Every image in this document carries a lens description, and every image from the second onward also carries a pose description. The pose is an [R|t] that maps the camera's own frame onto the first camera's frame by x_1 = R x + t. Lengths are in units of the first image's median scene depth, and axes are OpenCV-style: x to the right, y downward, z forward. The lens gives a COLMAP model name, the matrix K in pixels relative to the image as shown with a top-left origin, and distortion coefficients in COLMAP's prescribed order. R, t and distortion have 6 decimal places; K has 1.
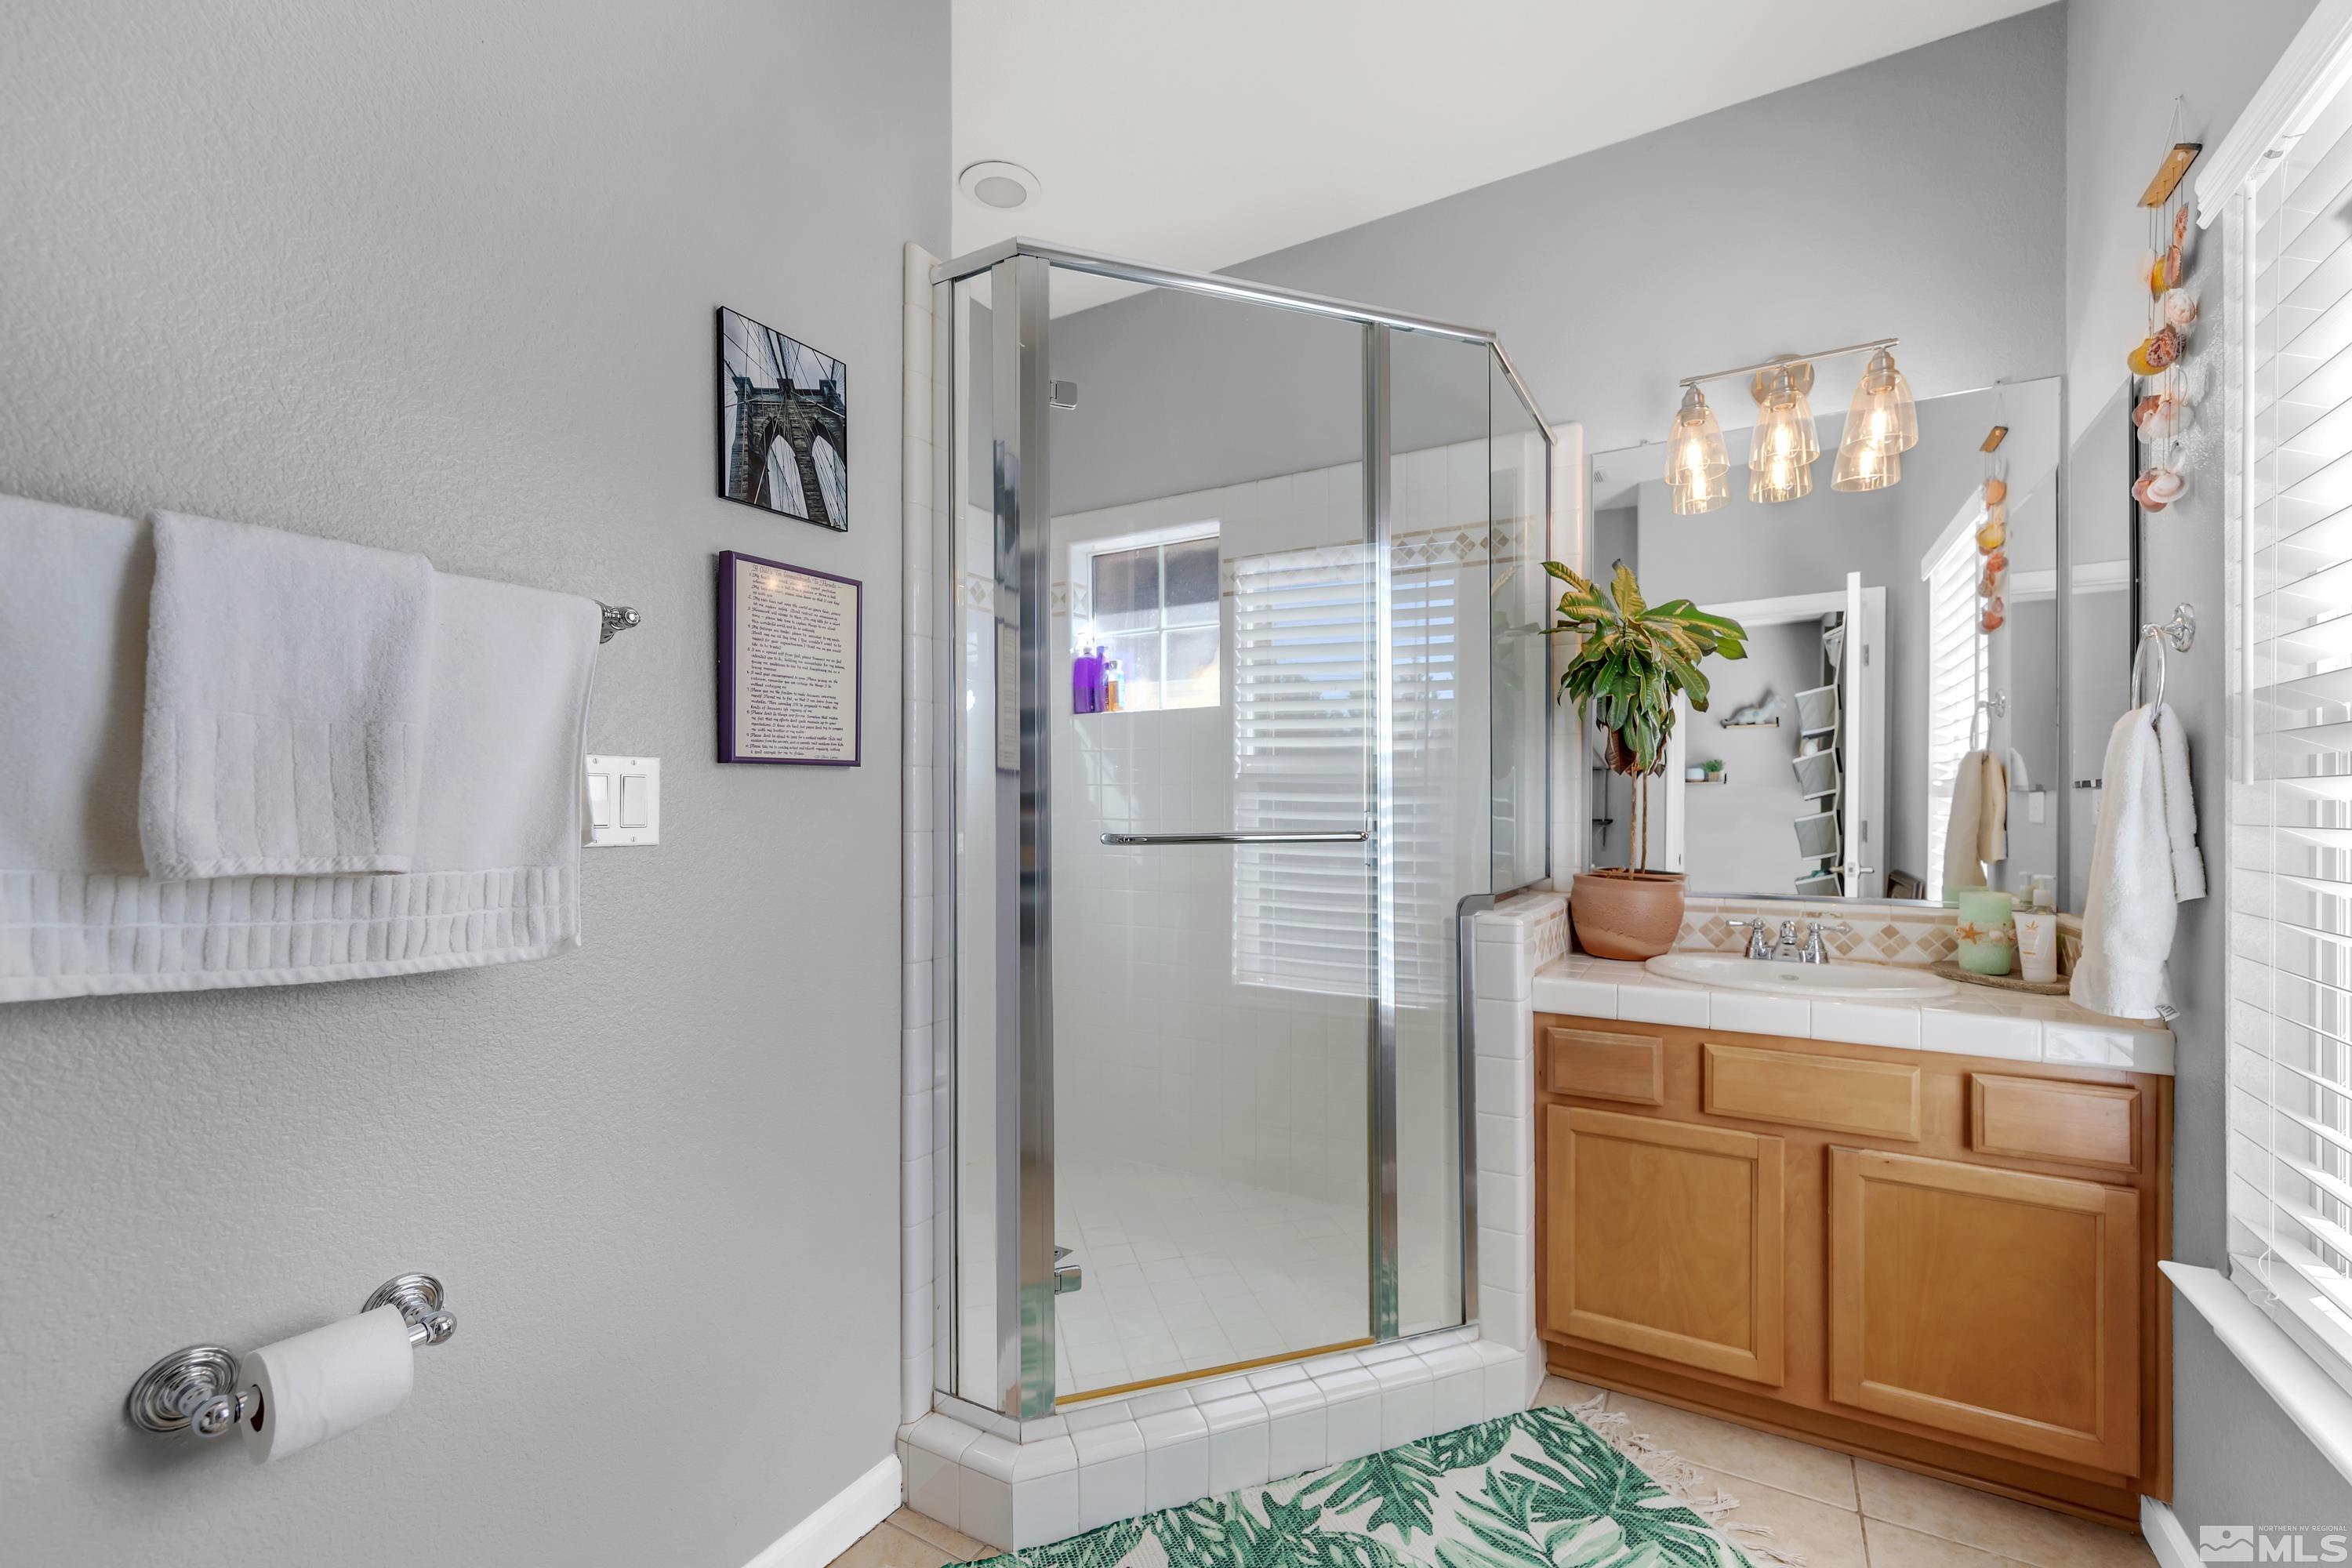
lens RADIAL K [[997.8, 0, 1203.7], [0, 997.8, 790.6], [0, 0, 1]] dist [0.001282, 0.000086]
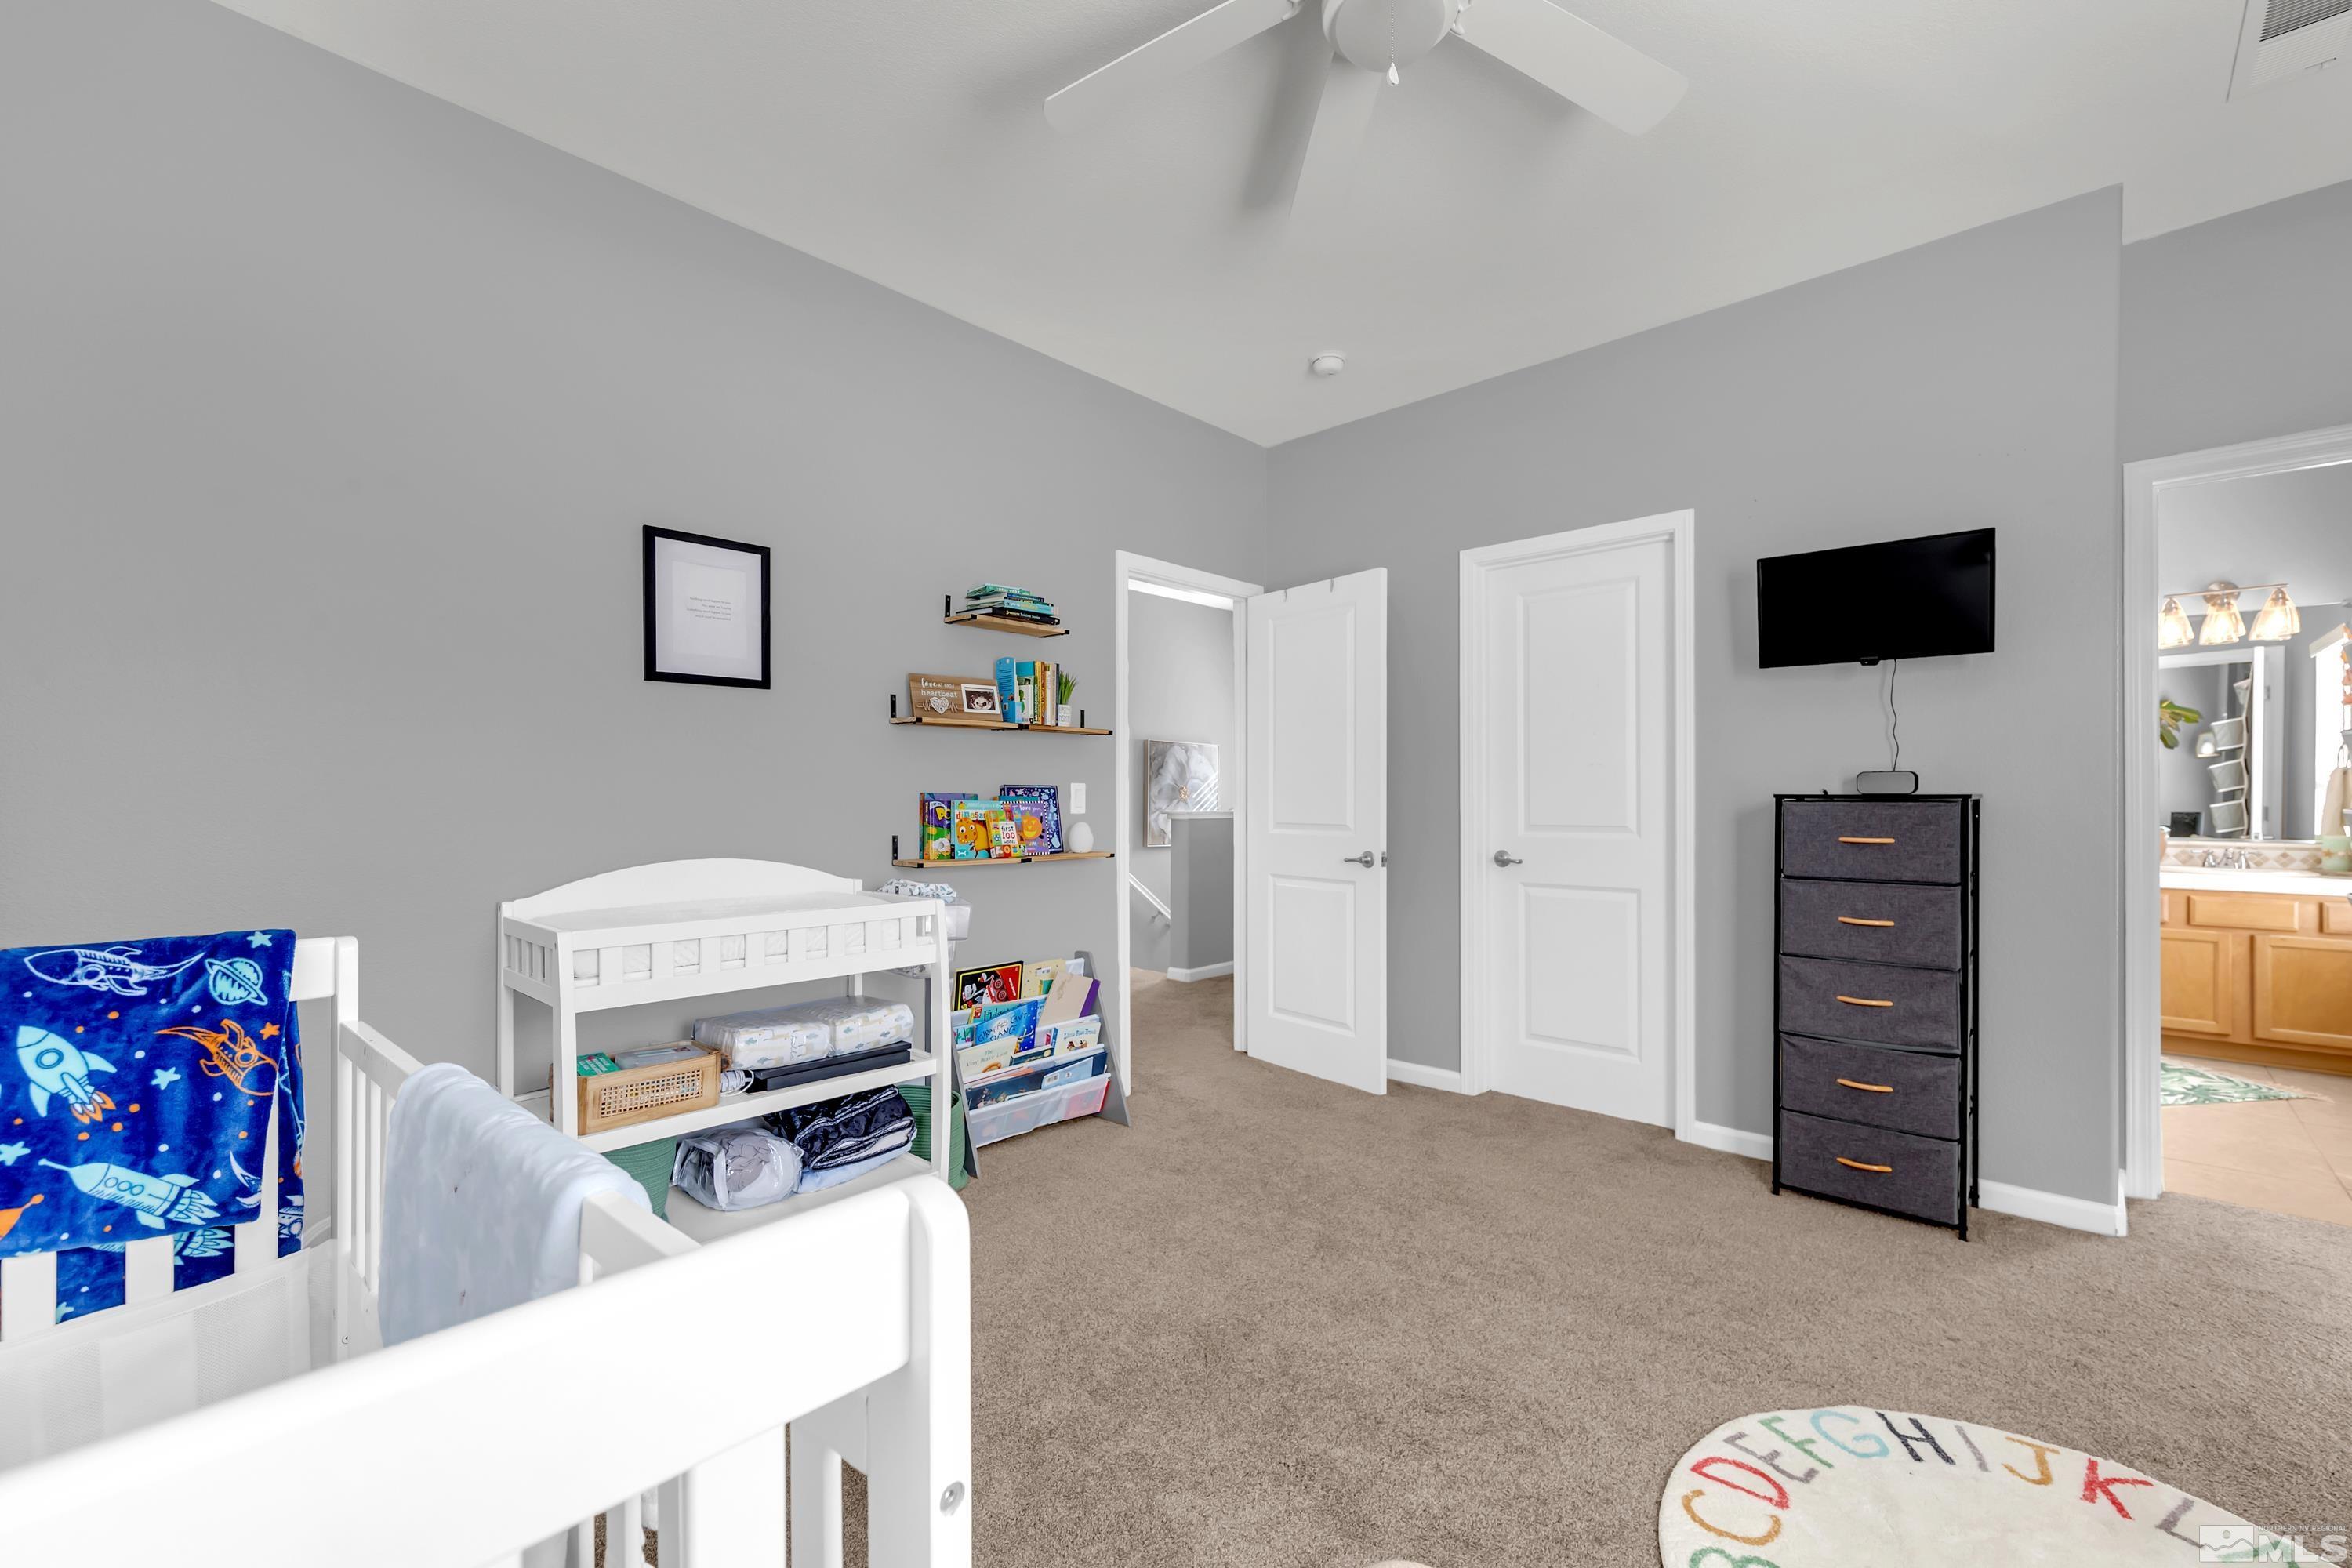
lens RADIAL K [[997.8, 0, 1203.7], [0, 997.8, 790.6], [0, 0, 1]] dist [0.001282, 0.000086]
pose [[0.974183, -0.007926, -0.225619, -1.179707], [0.009129, 0.999949, 0.004286, -0.028581], [0.225574, -0.006235, 0.974206, -1.748351]]
